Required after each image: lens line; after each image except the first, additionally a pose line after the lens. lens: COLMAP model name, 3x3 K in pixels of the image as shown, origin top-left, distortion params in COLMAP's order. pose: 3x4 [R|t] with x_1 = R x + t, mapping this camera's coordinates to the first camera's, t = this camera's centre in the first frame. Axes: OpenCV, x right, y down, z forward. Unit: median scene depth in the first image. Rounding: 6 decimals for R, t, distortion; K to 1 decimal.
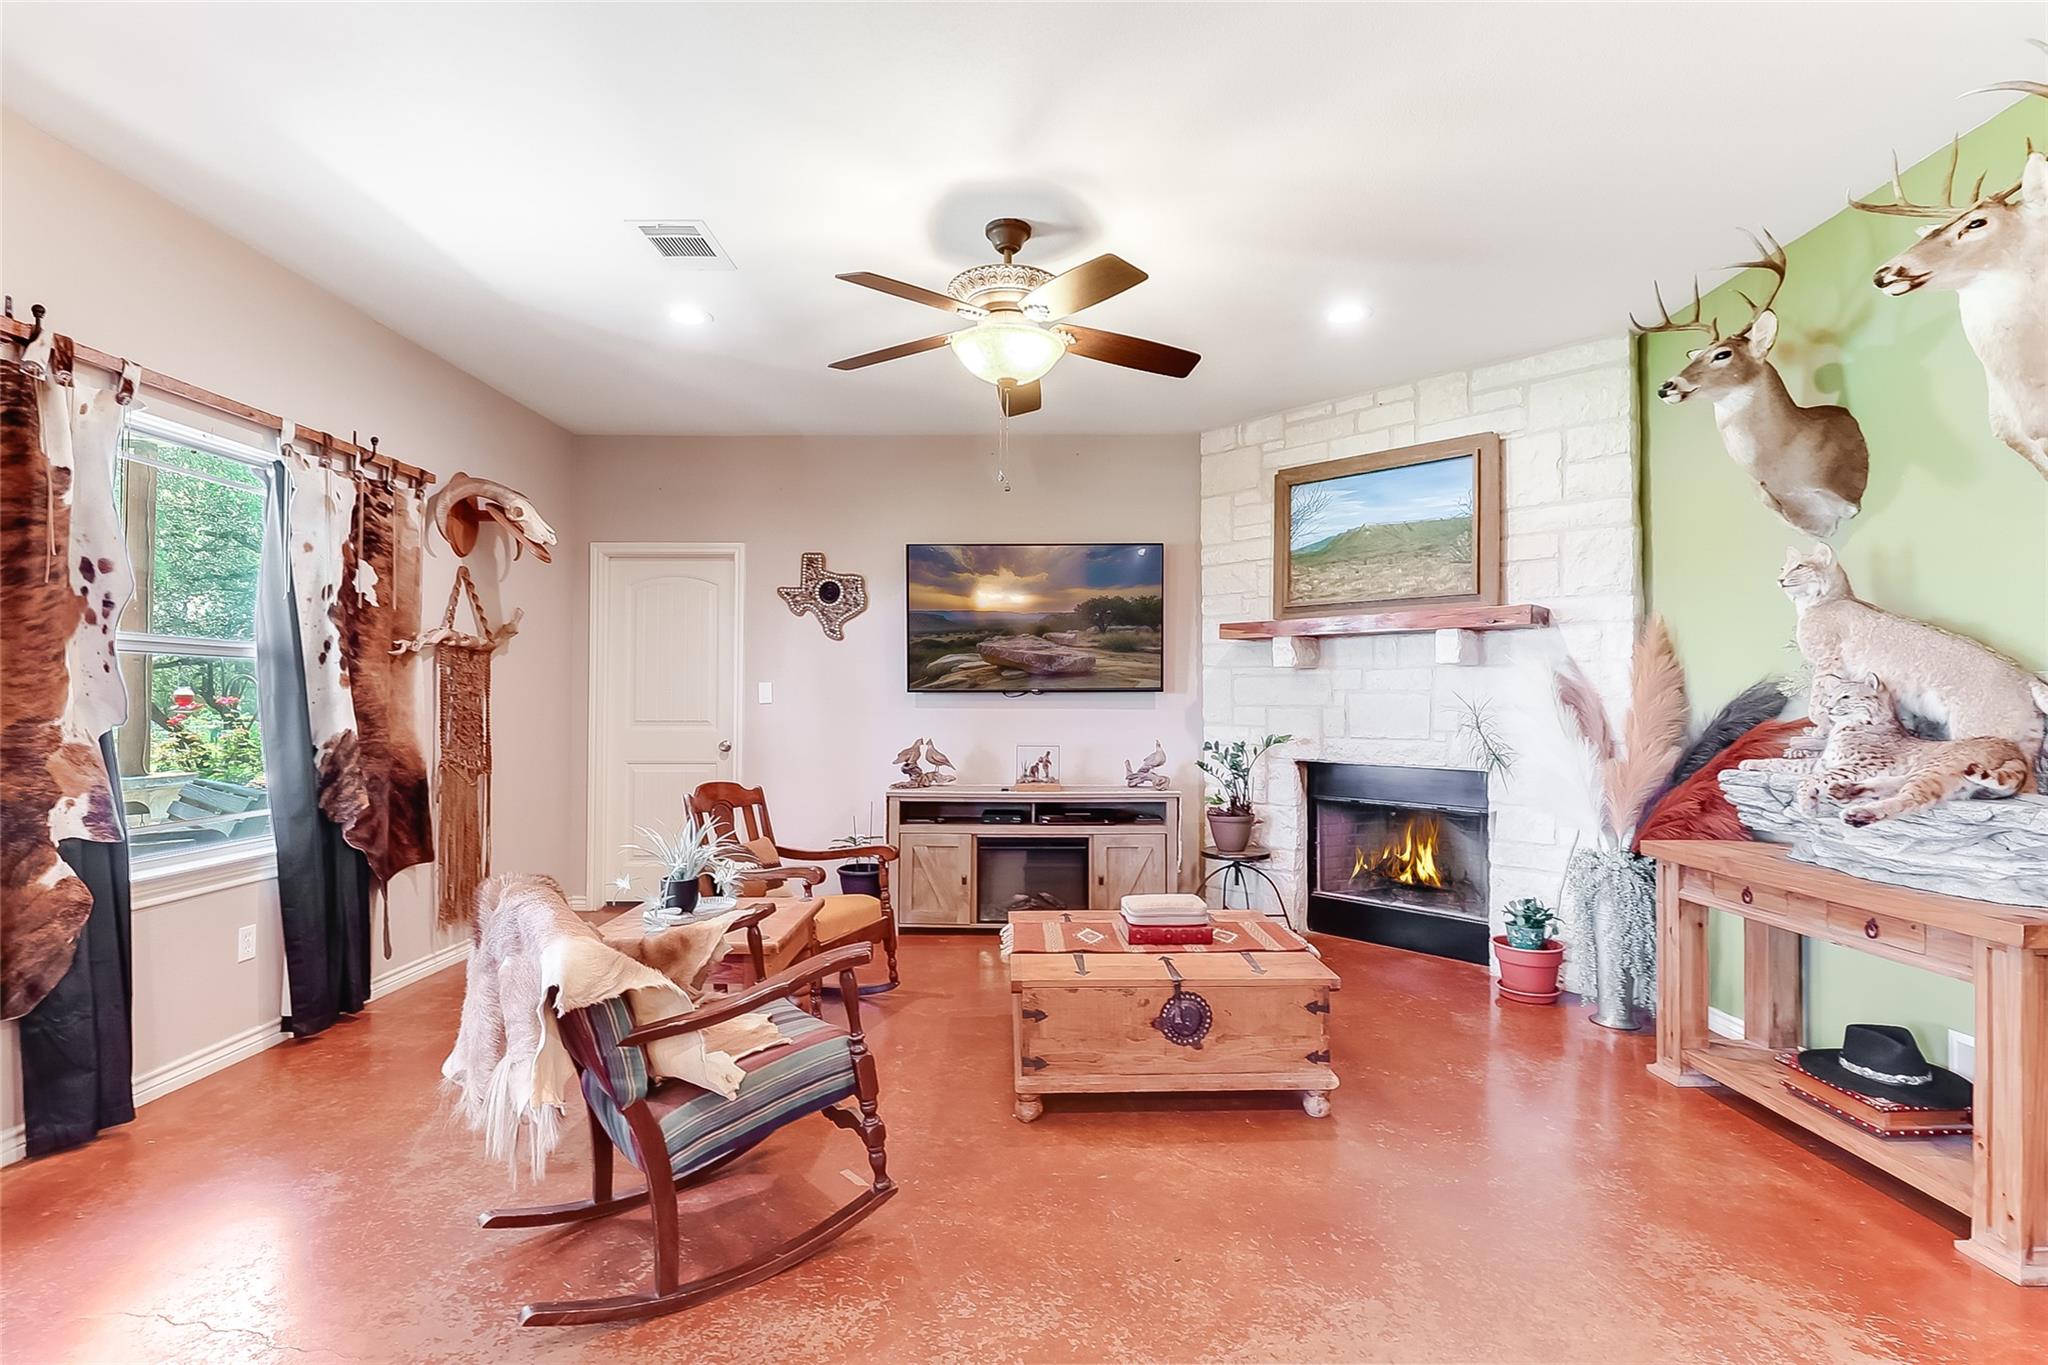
lens RADIAL K [[948.8, 0, 1037.9], [0, 948.8, 693.6], [0, 0, 1]] dist [0.013281, -0.014574]
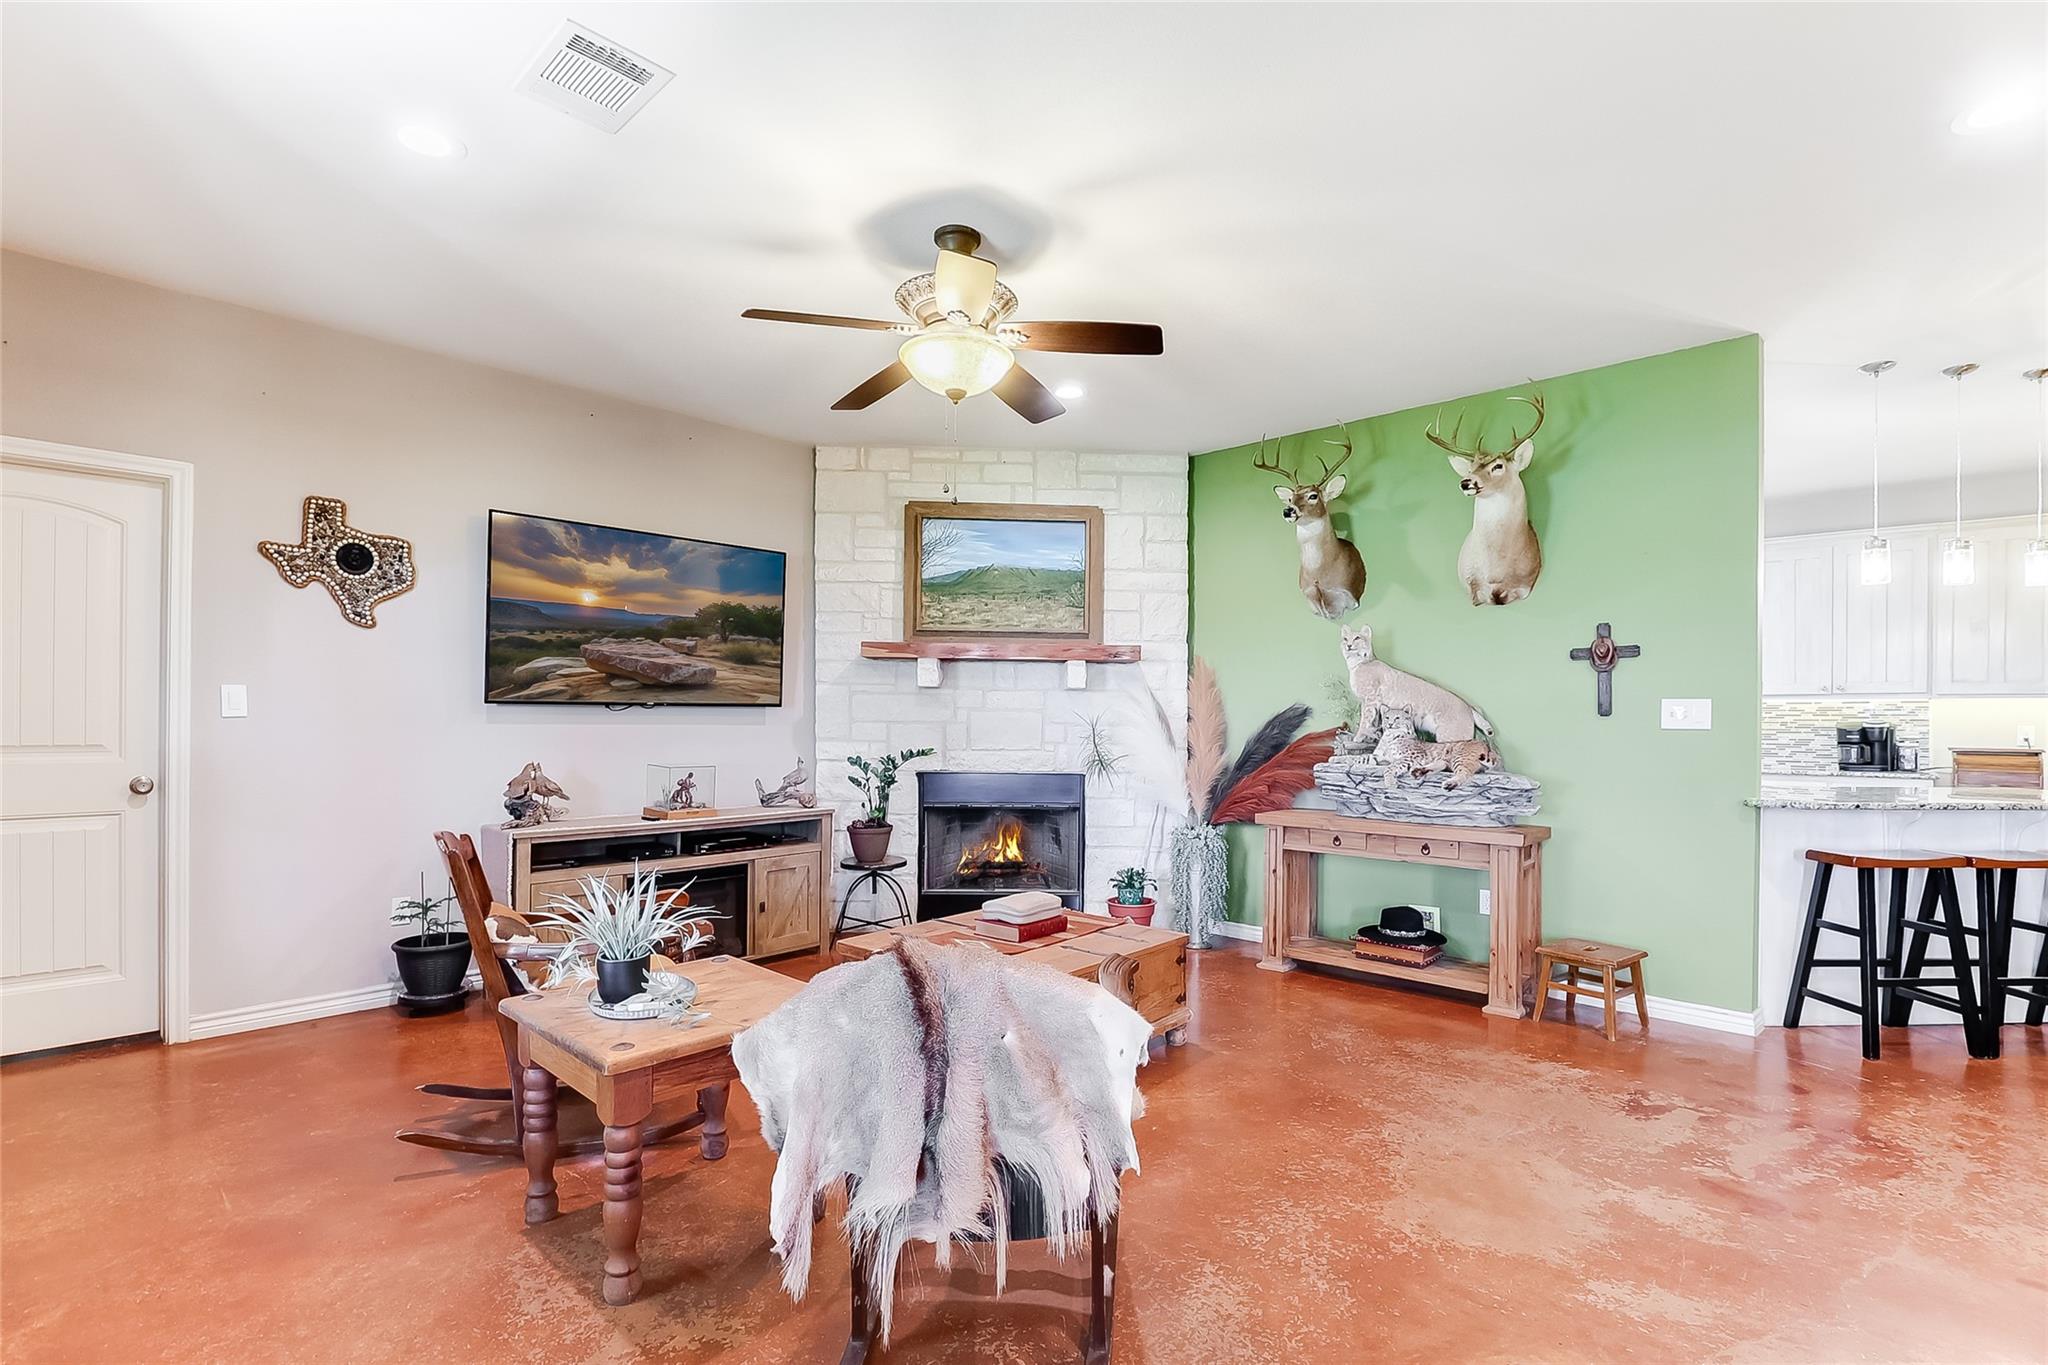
lens RADIAL K [[953.8, 0, 1044.3], [0, 953.8, 738.3], [0, 0, 1]] dist [0.019325, -0.012387]
pose [[0.674960, -0.011980, 0.737757, -0.512515], [-0.011596, 0.999572, 0.026841, 0.000829], [-0.737763, -0.026672, 0.674533, 0.183899]]
